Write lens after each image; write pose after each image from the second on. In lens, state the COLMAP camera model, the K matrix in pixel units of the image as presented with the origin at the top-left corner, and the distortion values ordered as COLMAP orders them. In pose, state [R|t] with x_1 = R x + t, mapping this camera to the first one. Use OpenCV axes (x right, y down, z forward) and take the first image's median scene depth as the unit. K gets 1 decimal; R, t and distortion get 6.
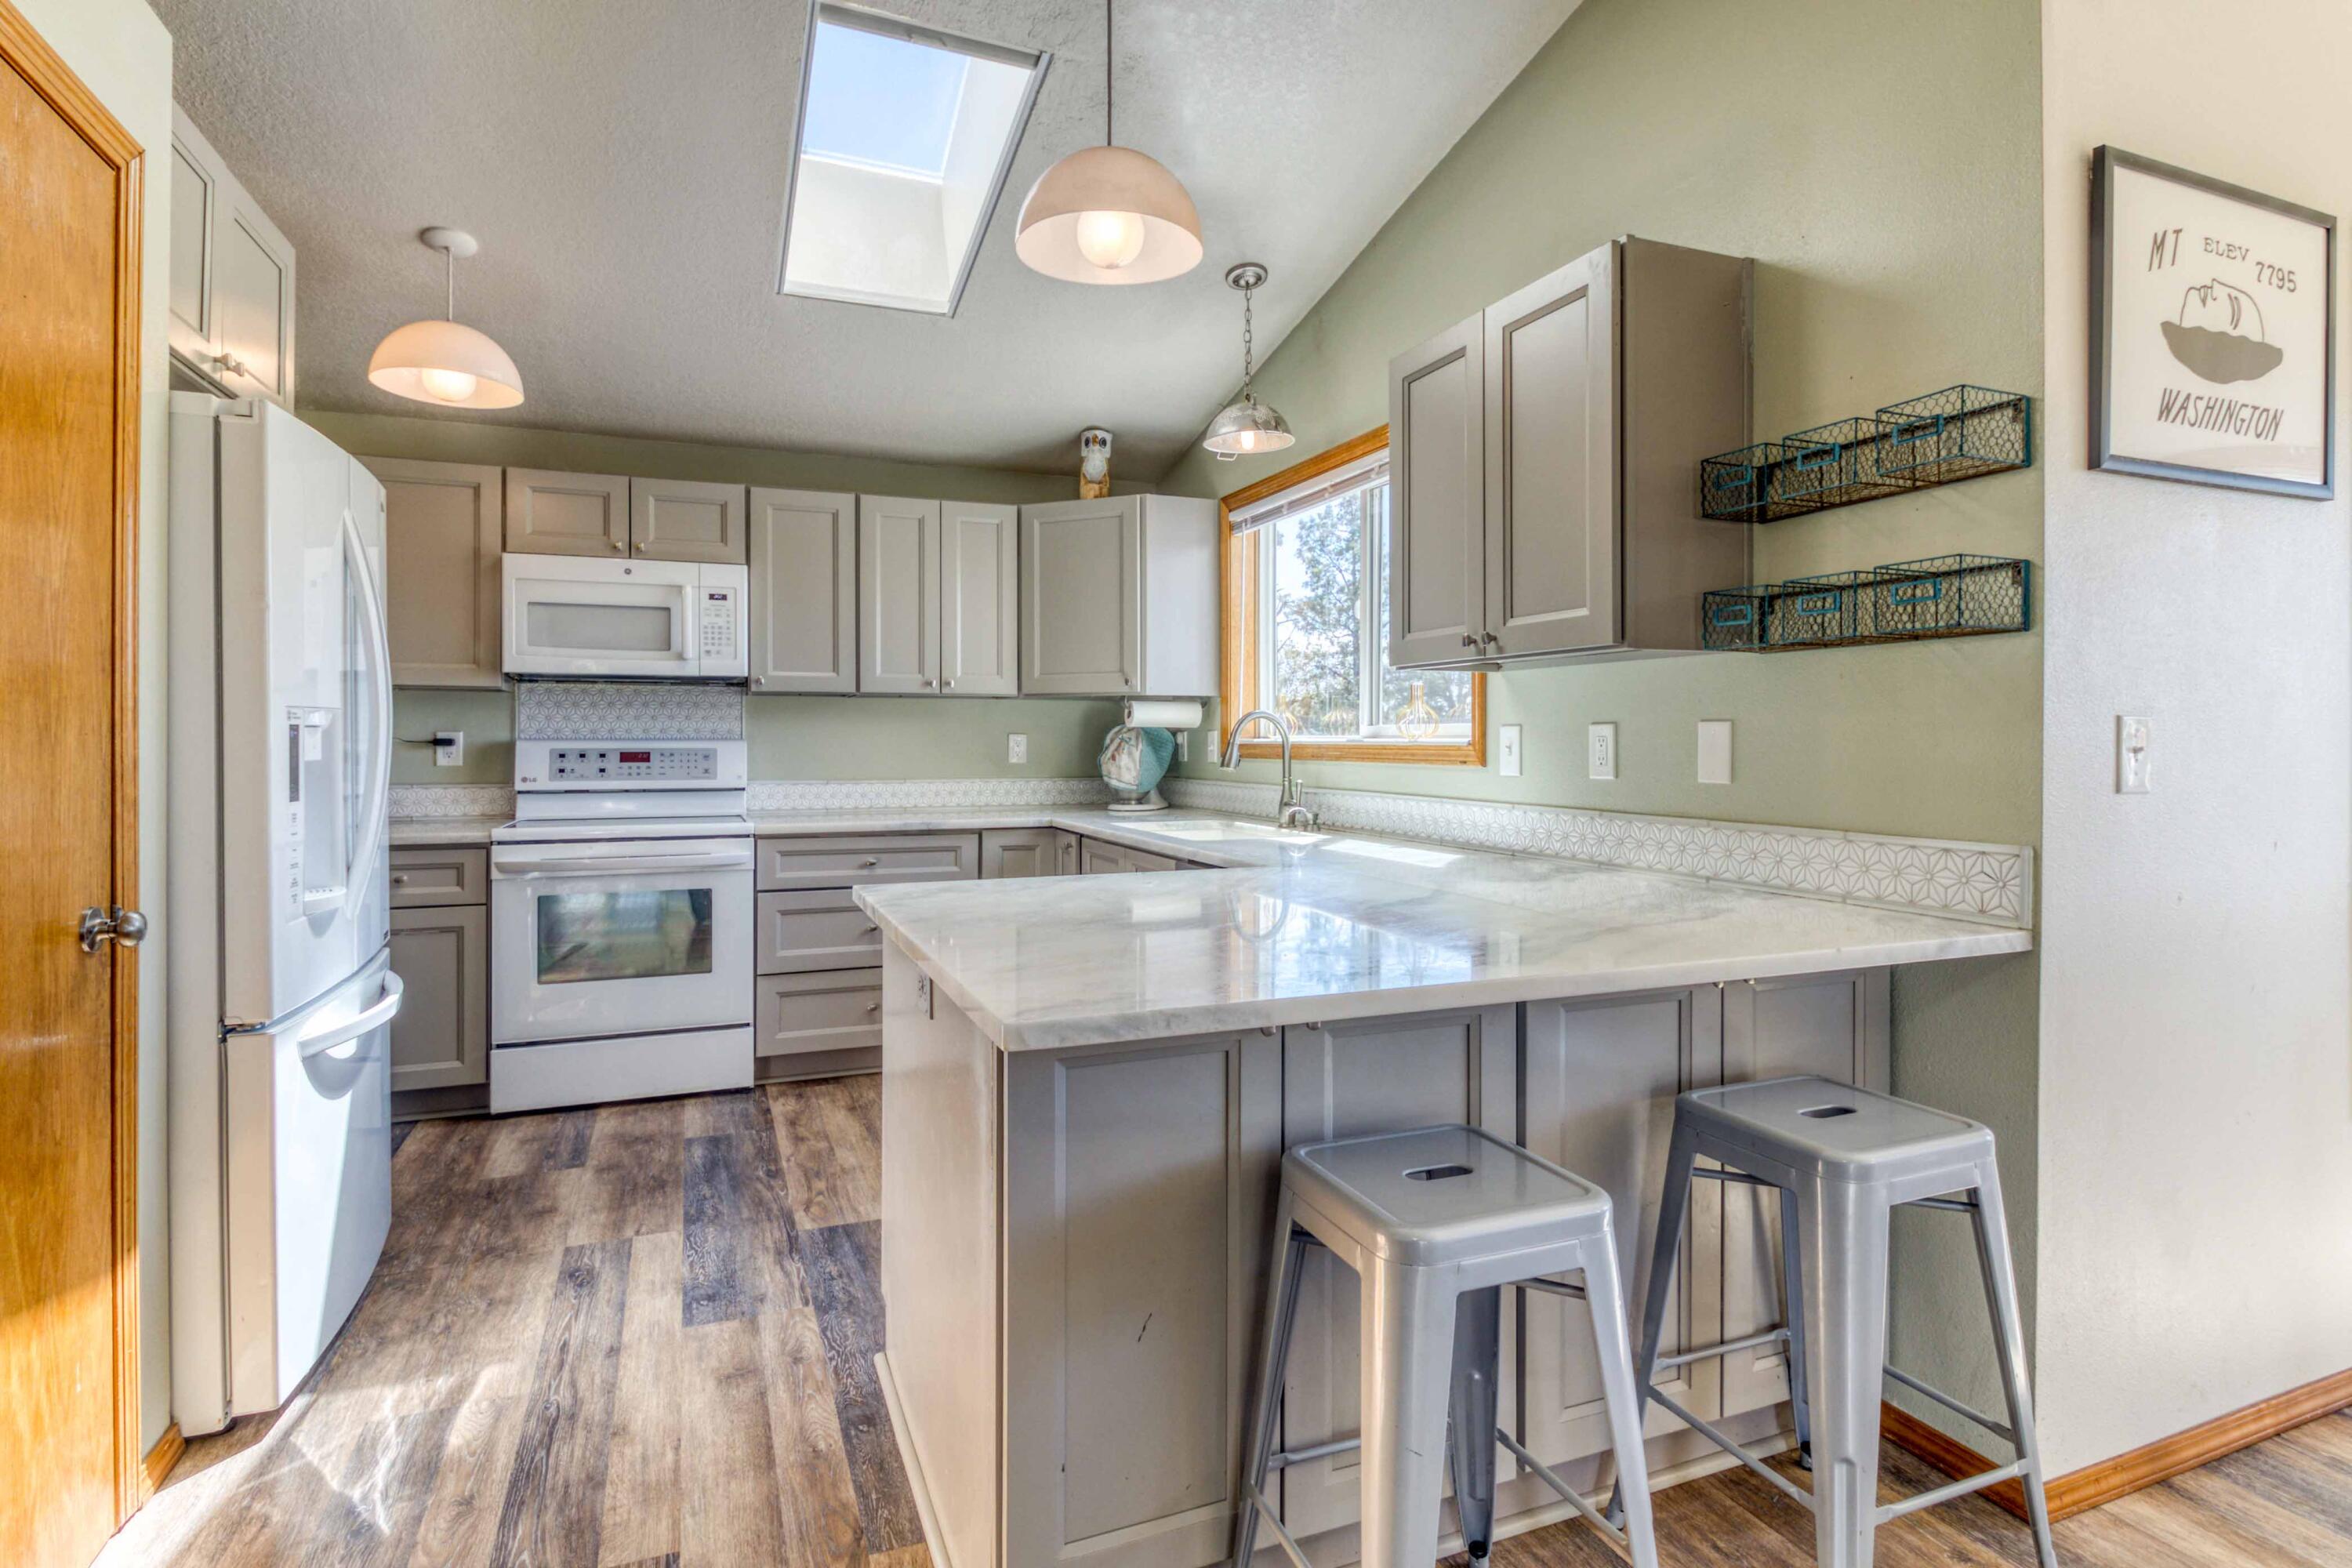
lens RADIAL K [[1160.7, 0, 1205.0], [0, 1160.7, 742.6], [0, 0, 1]] dist [-0.002493, -0.000363]
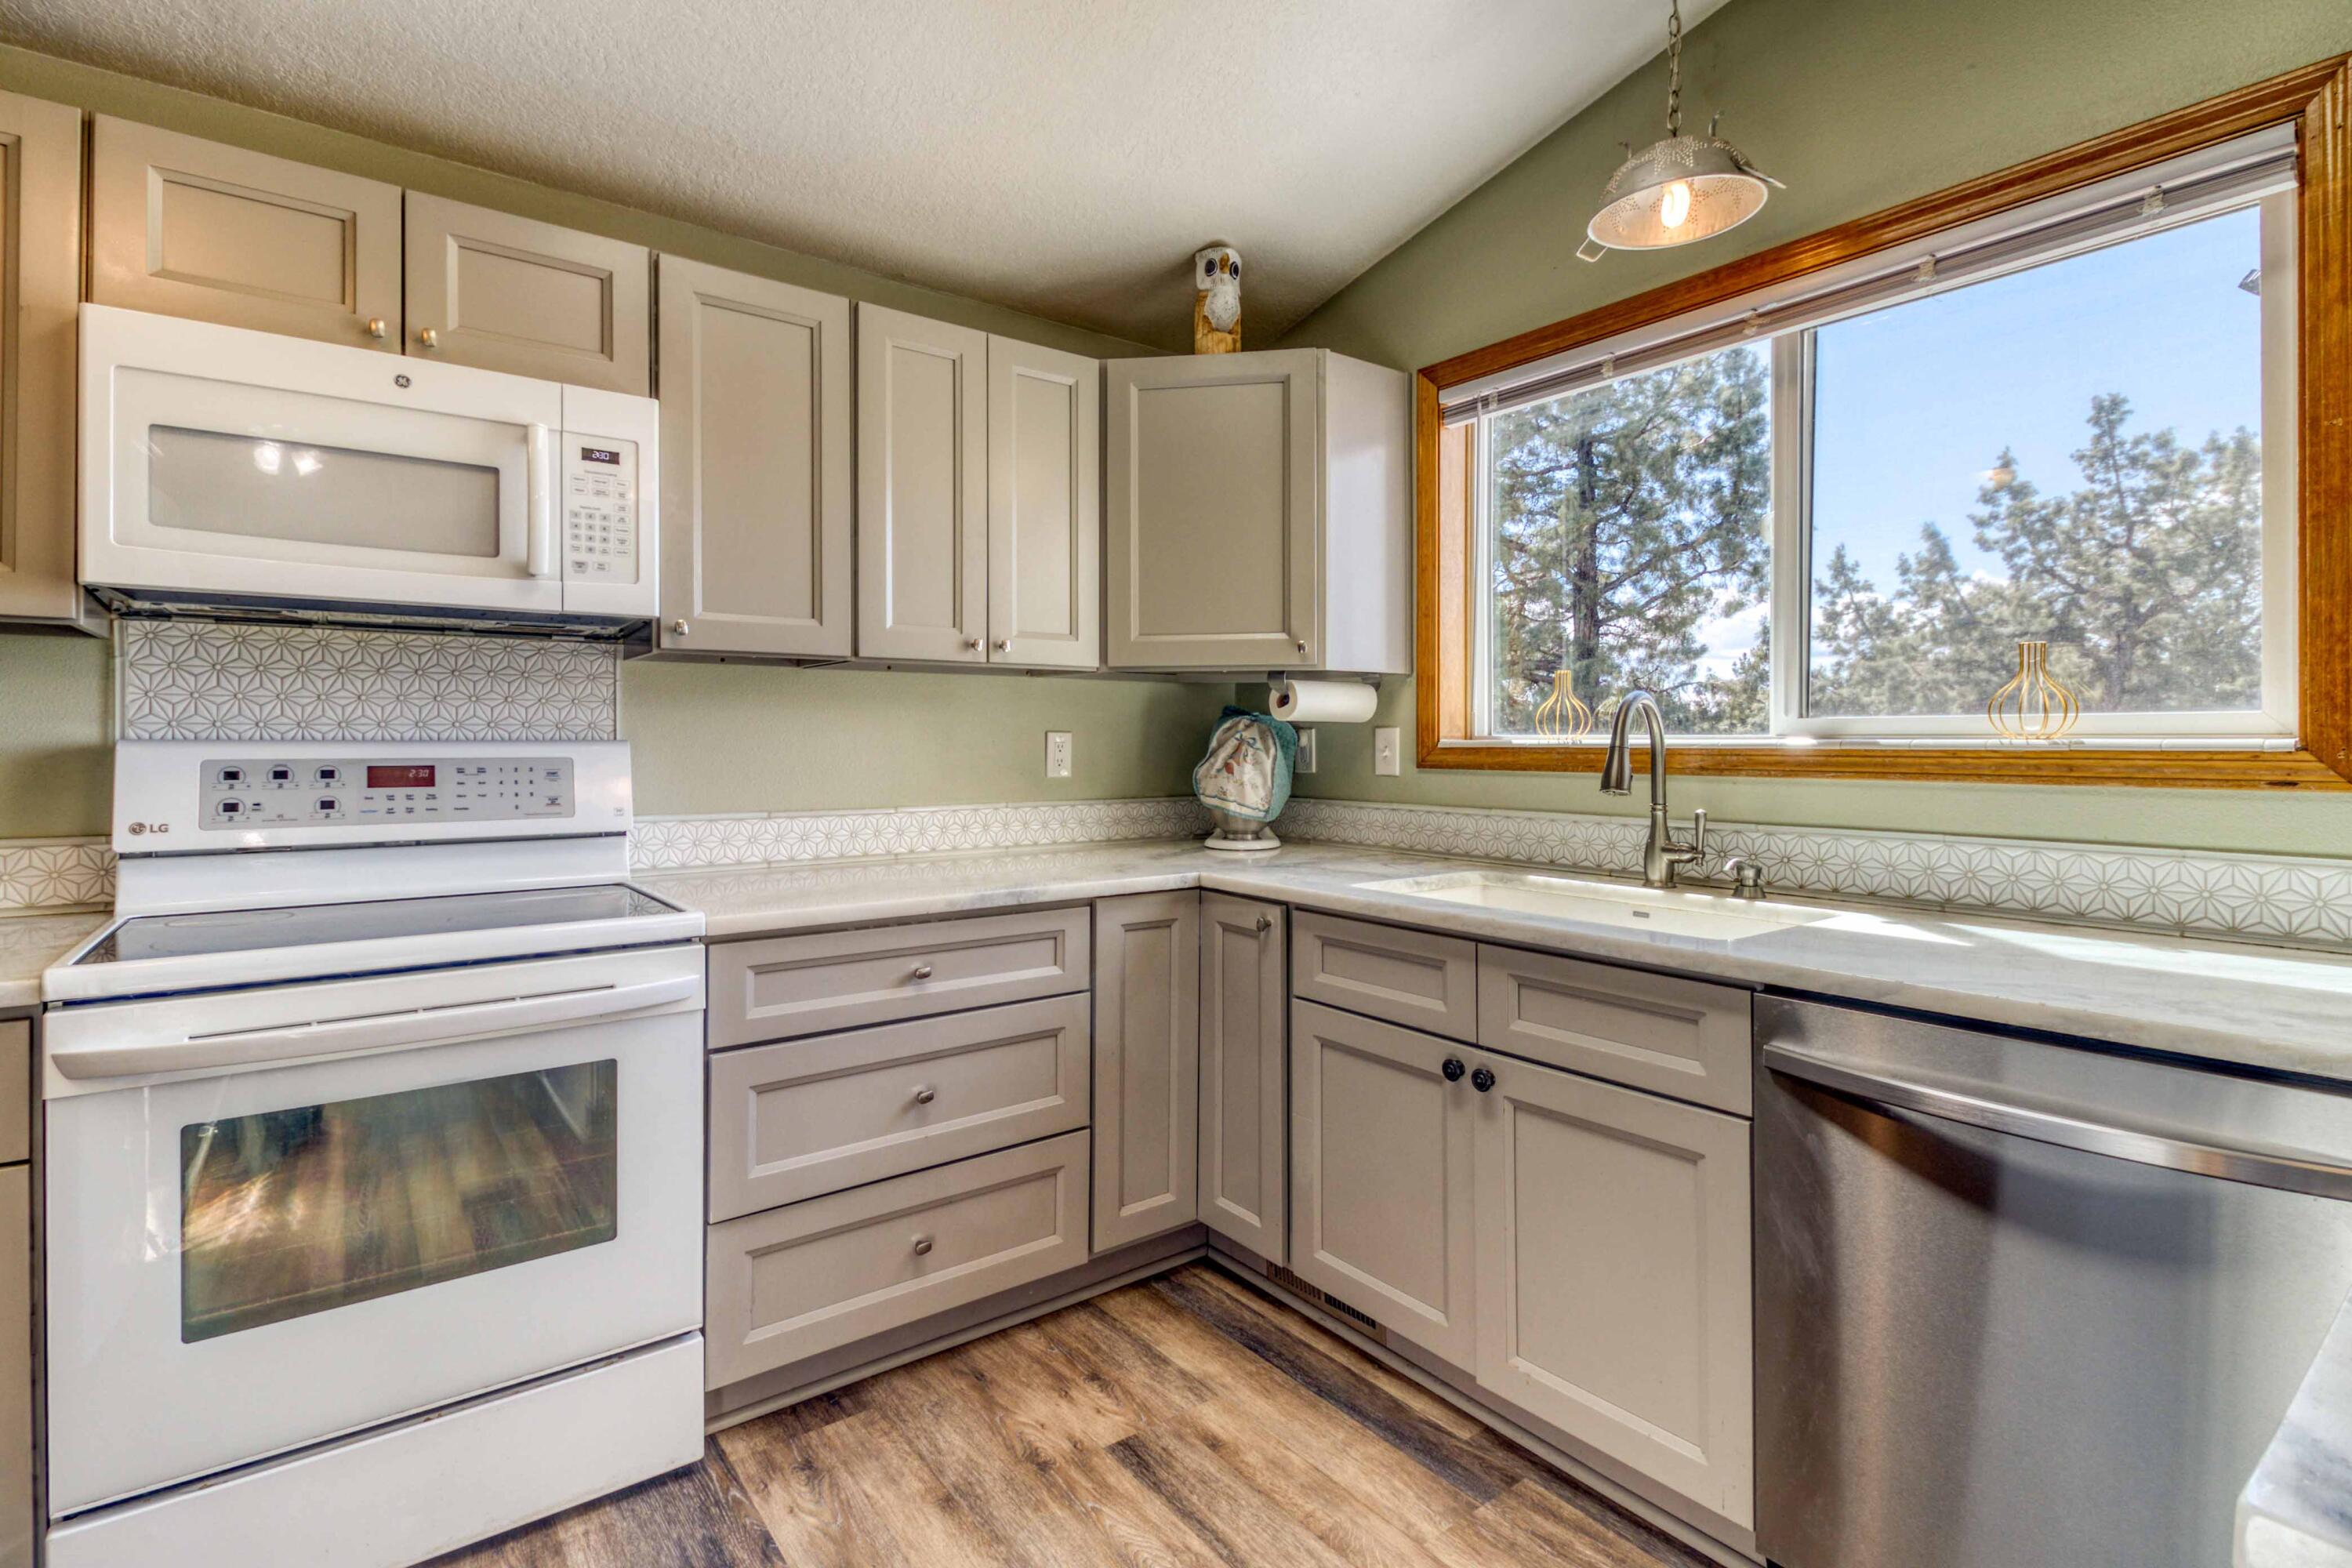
lens RADIAL K [[1085.4, 0, 1174.4], [0, 1085.4, 741.5], [0, 0, 1]] dist [0.015361, -0.011764]
pose [[0.972209, -0.000397, 0.234113, -0.280901], [0.000955, 0.999997, -0.002272, -0.001085], [-0.234111, 0.002432, 0.972207, 0.471278]]
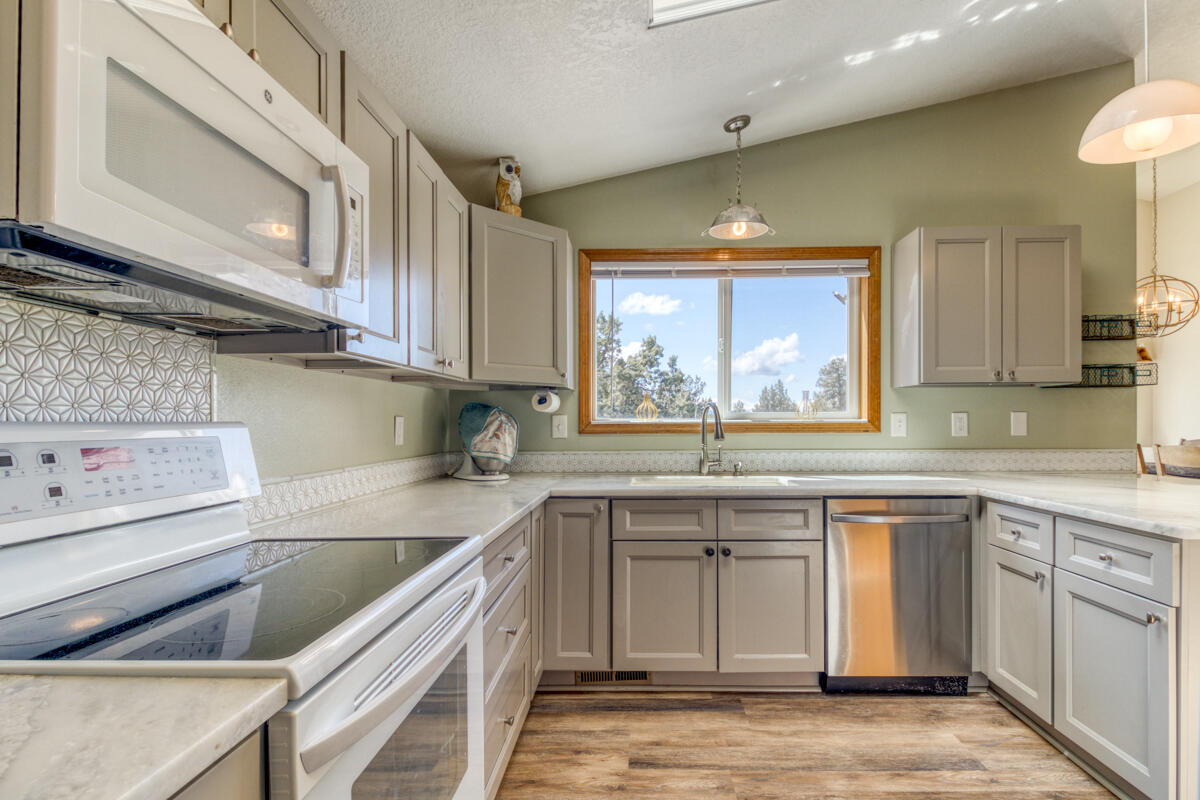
lens RADIAL K [[566.7, 0, 632.3], [0, 566.7, 420.9], [0, 0, 1]] dist [0.002605, -0.000108]
pose [[0.419437, -0.001189, 0.907784, -0.622170], [0.007675, 0.999968, -0.002237, -0.001025], [-0.907752, 0.007906, 0.419432, 0.703837]]
